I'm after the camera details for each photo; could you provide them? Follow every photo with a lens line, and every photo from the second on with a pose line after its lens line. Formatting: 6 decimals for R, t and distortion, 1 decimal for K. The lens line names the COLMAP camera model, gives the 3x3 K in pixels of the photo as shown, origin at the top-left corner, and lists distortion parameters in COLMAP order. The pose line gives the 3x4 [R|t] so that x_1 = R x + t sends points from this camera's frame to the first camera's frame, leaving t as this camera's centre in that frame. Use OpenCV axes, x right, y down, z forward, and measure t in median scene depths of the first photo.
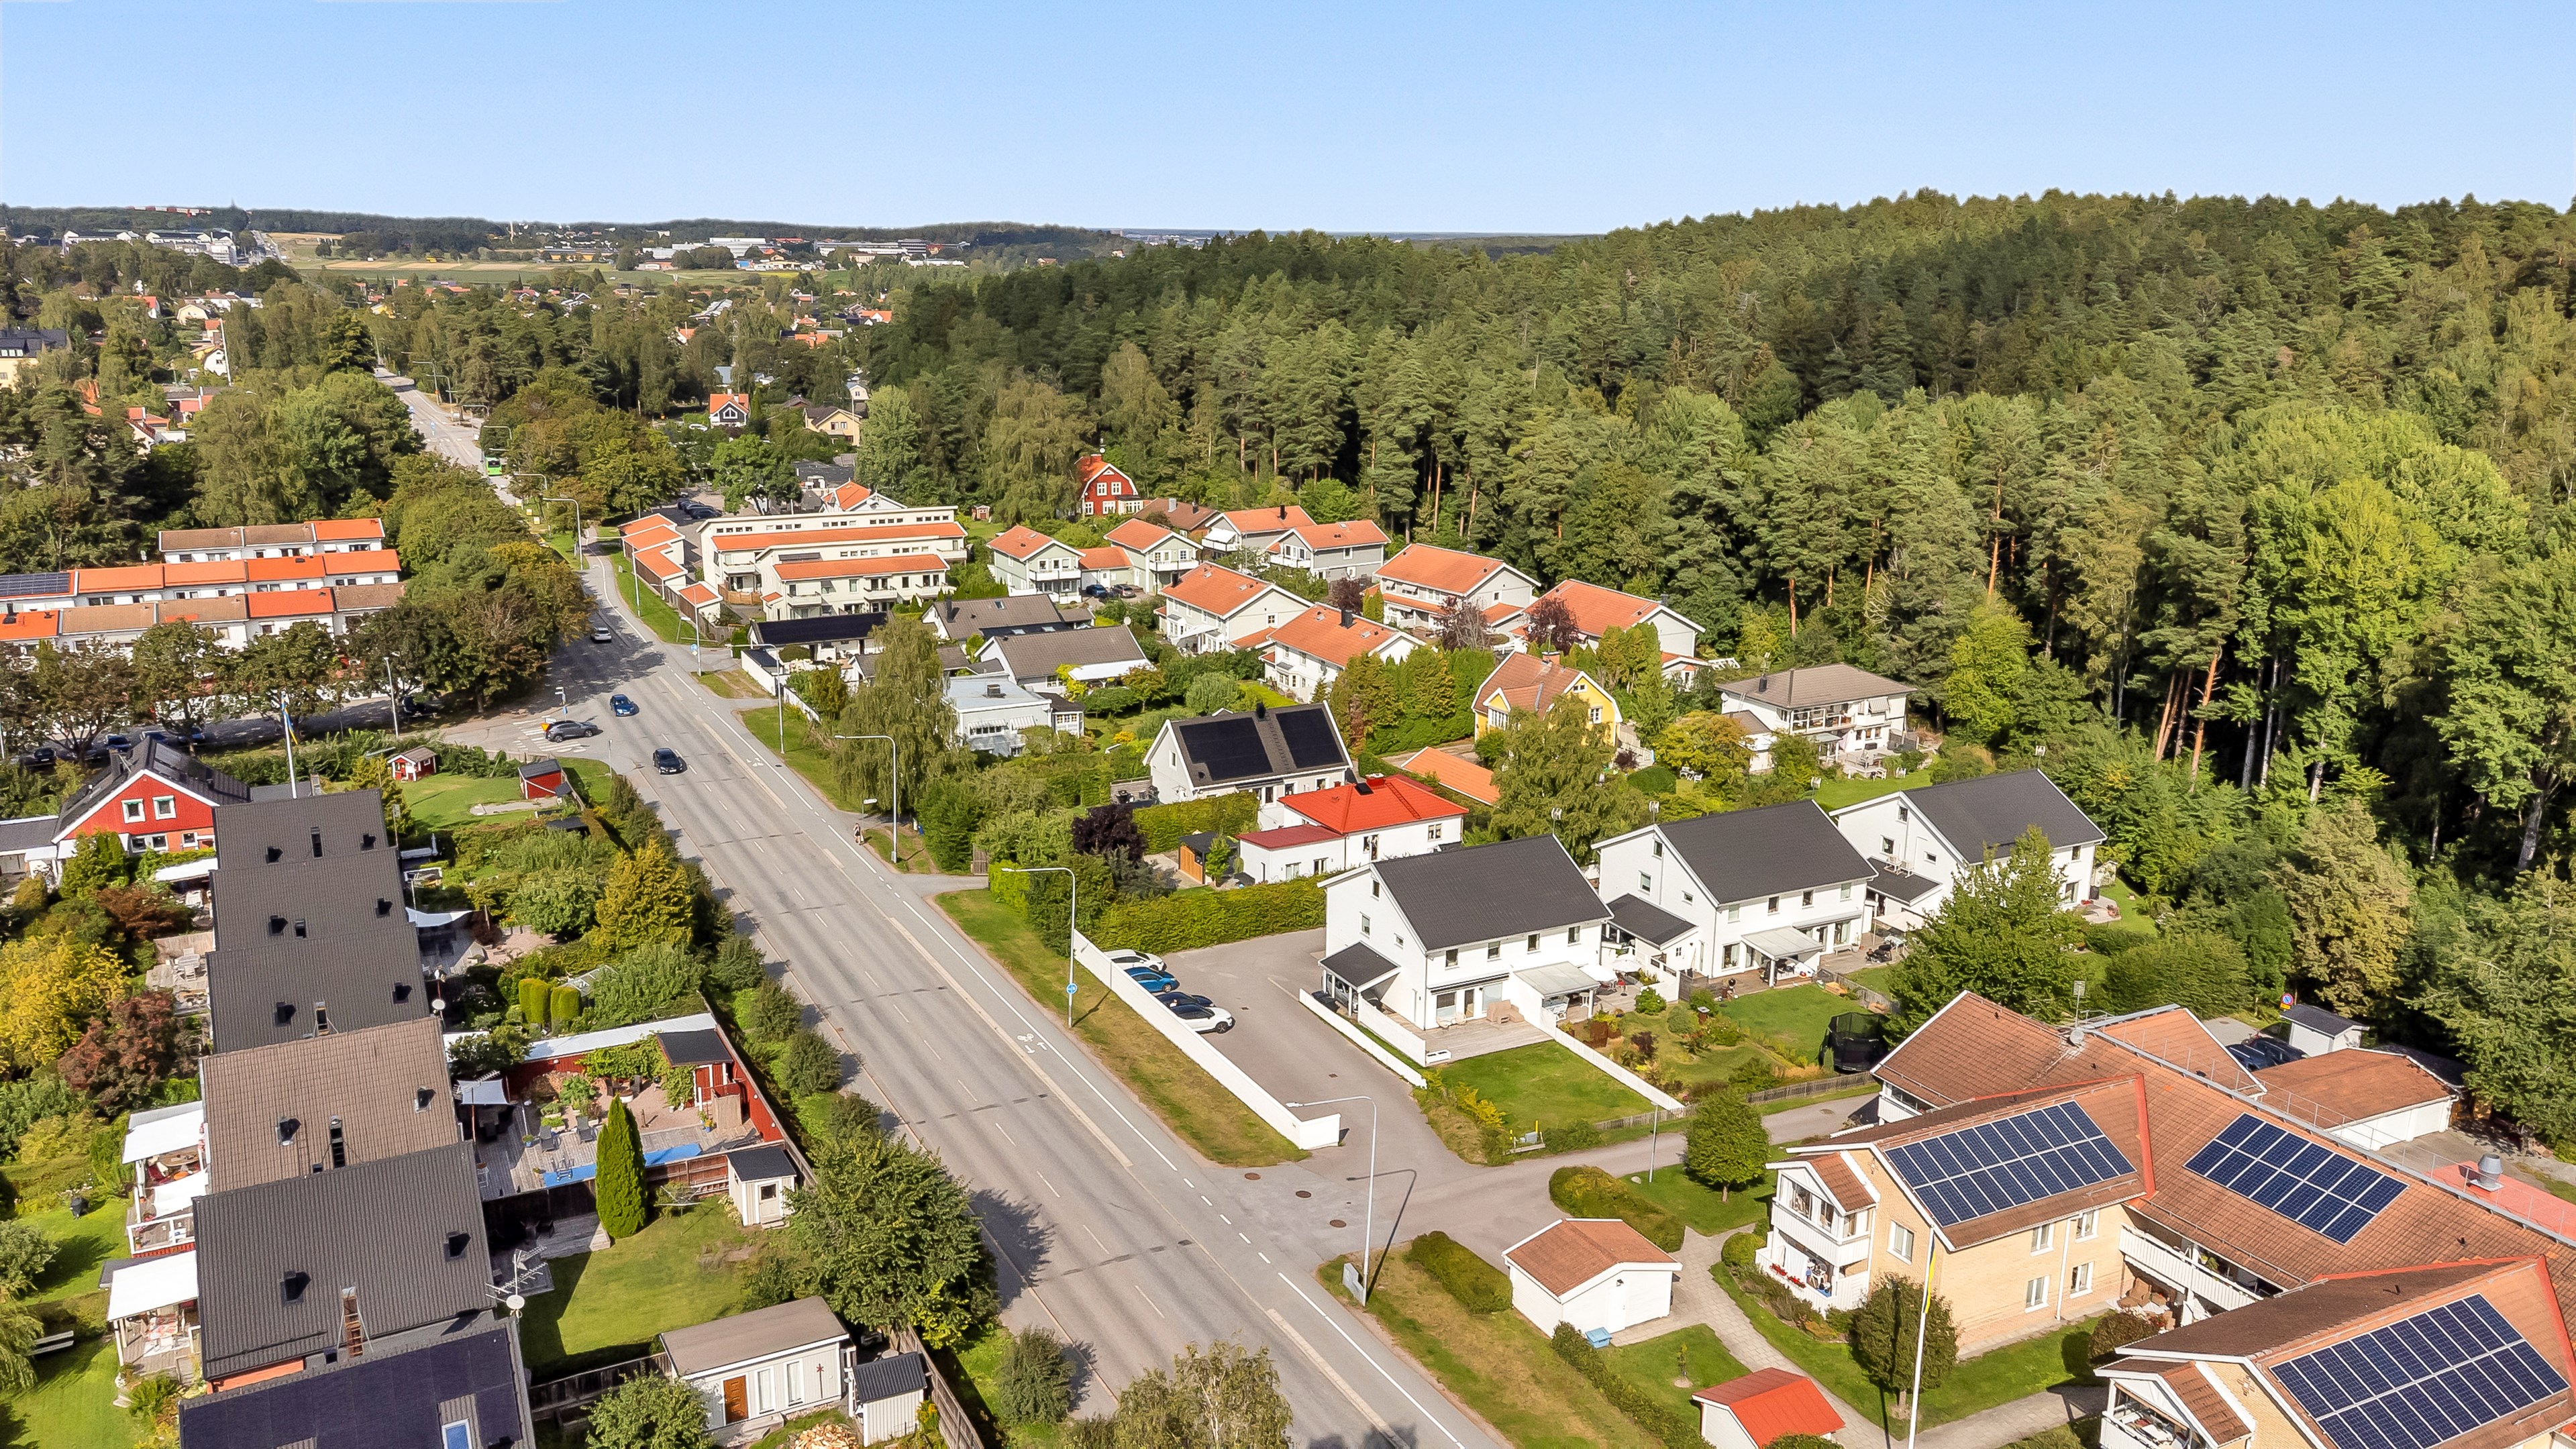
lens RADIAL K [[1910.4, 0, 1305.1], [0, 1910.4, 728.4], [0, 0, 1]] dist [0.058210, -0.004865]
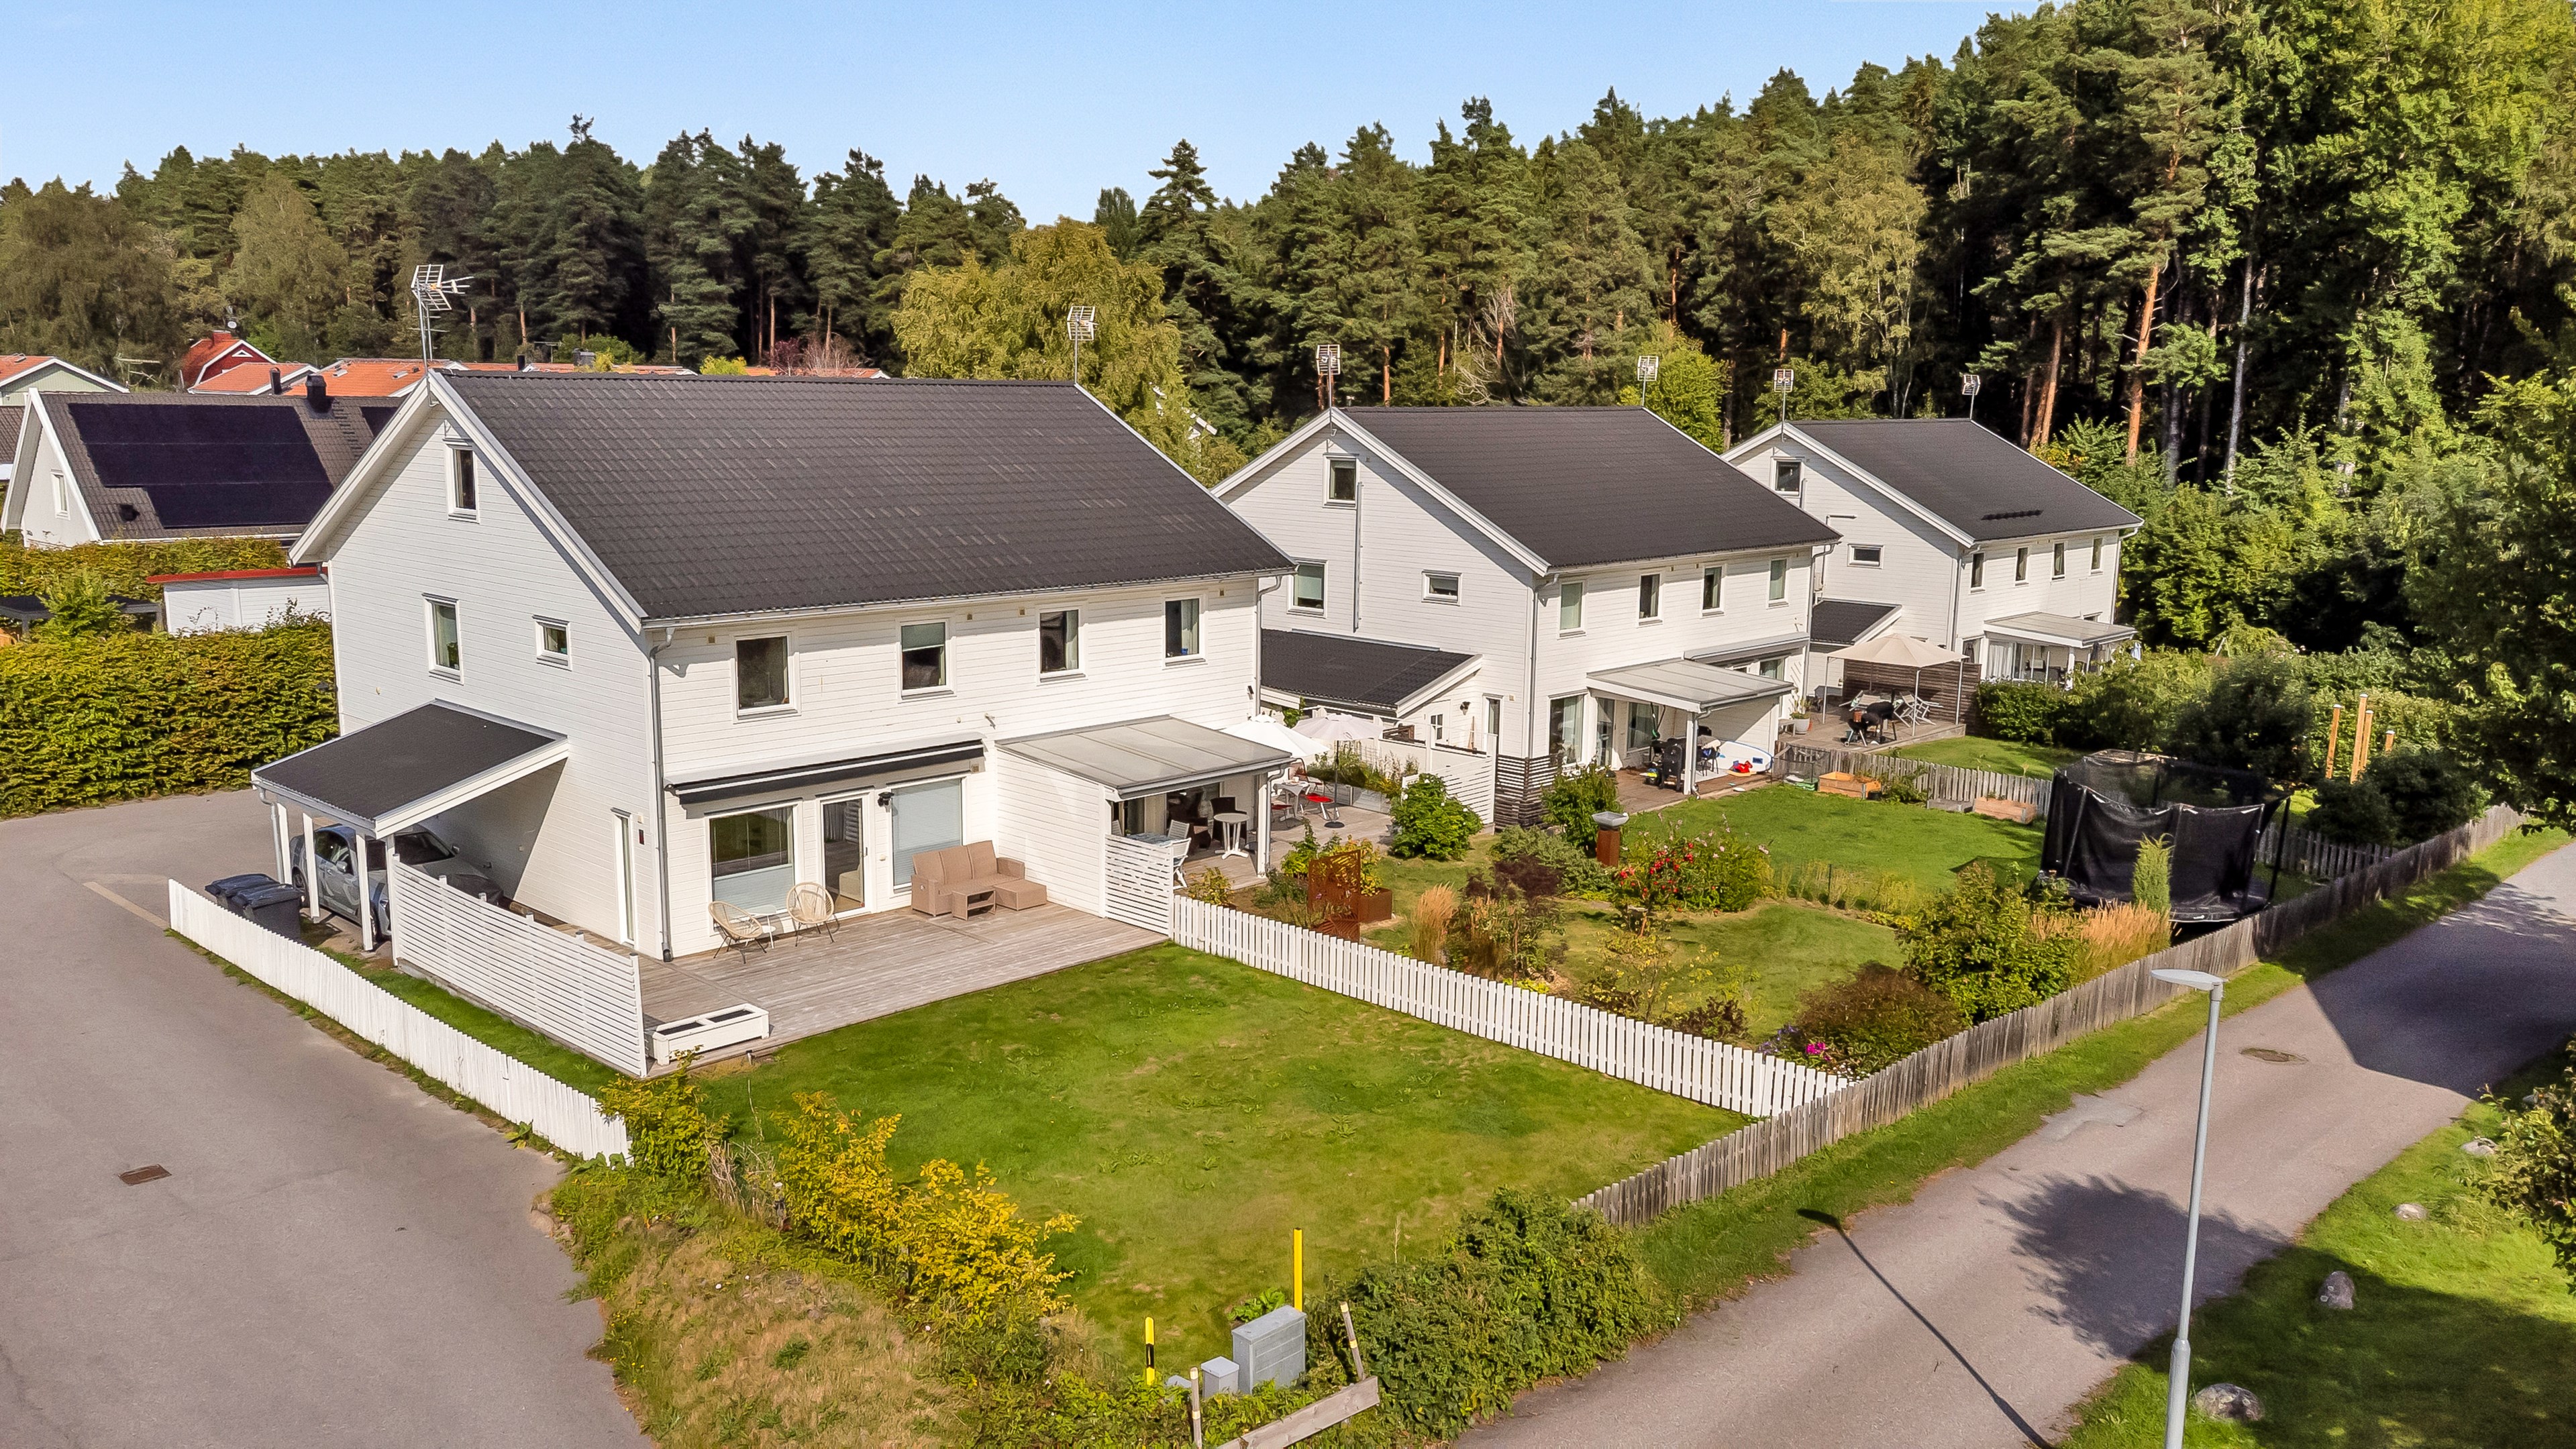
lens RADIAL K [[1910.4, 0, 1305.1], [0, 1910.4, 728.4], [0, 0, 1]] dist [0.058210, -0.004865]
pose [[0.947982, -0.053489, 0.313798, 0.058561], [0.075296, 0.995486, -0.057780, 0.135507], [-0.309291, 0.078402, 0.947730, 0.665521]]
